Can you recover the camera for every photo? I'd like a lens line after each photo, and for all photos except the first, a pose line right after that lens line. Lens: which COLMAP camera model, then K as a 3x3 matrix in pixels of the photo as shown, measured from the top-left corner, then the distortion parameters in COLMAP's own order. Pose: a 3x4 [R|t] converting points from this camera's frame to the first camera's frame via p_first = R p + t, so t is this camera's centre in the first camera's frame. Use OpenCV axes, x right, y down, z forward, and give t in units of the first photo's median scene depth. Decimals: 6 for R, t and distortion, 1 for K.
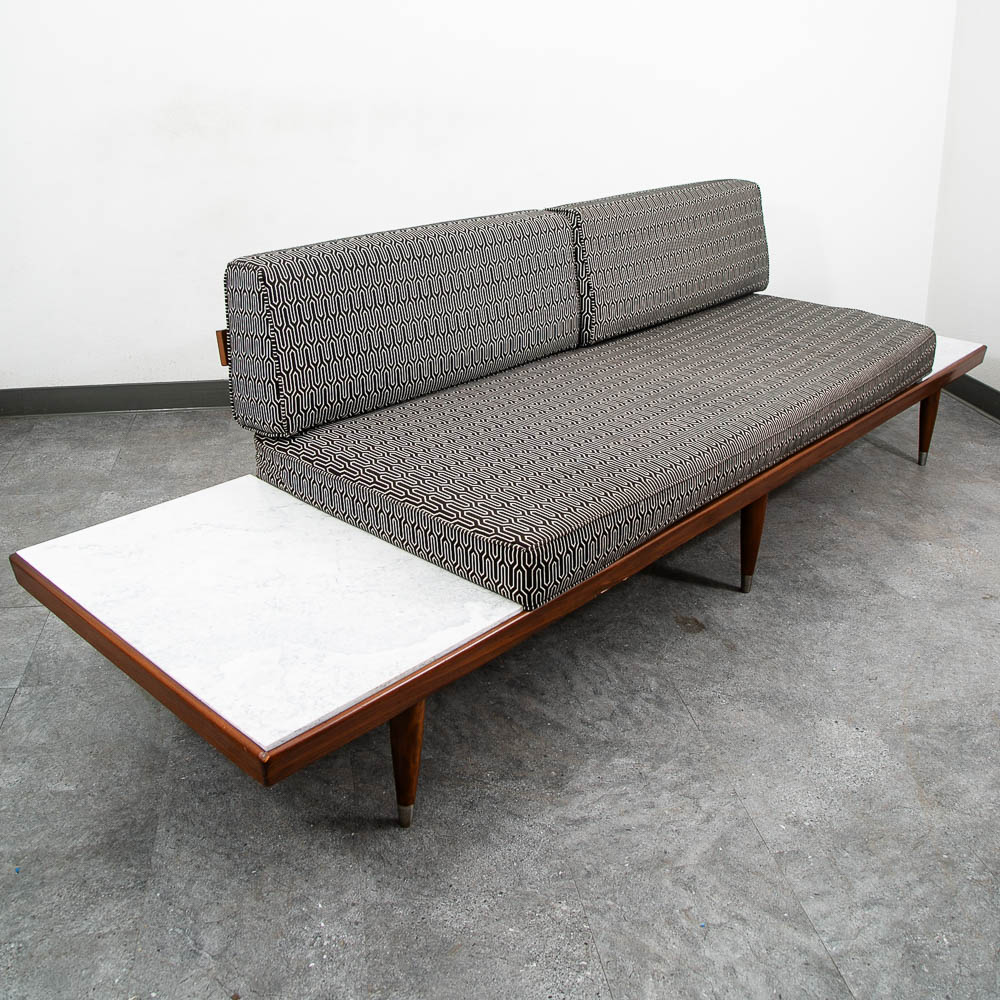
lens RADIAL K [[1045.5, 0, 503.2], [0, 1045.5, 340.4], [0, 0, 1]] dist [-0.108922, 0.060803]
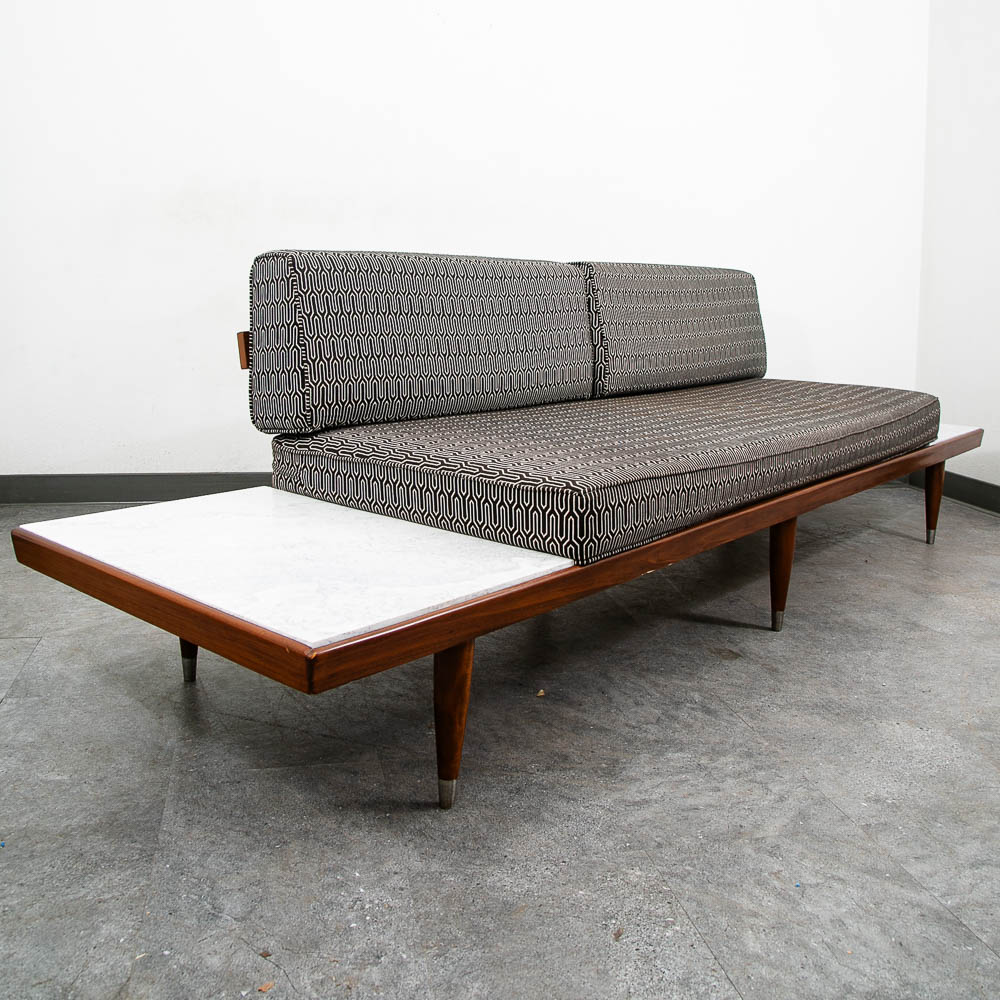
lens RADIAL K [[1015.6, 0, 496.1], [0, 1015.6, 395.6], [0, 0, 1]] dist [-0.109082, 0.059471]
pose [[0.999370, 0.005197, 0.035104, -0.082495], [0.000876, 0.985304, -0.170809, 0.262796], [-0.035476, 0.170733, 0.984679, 0.083105]]
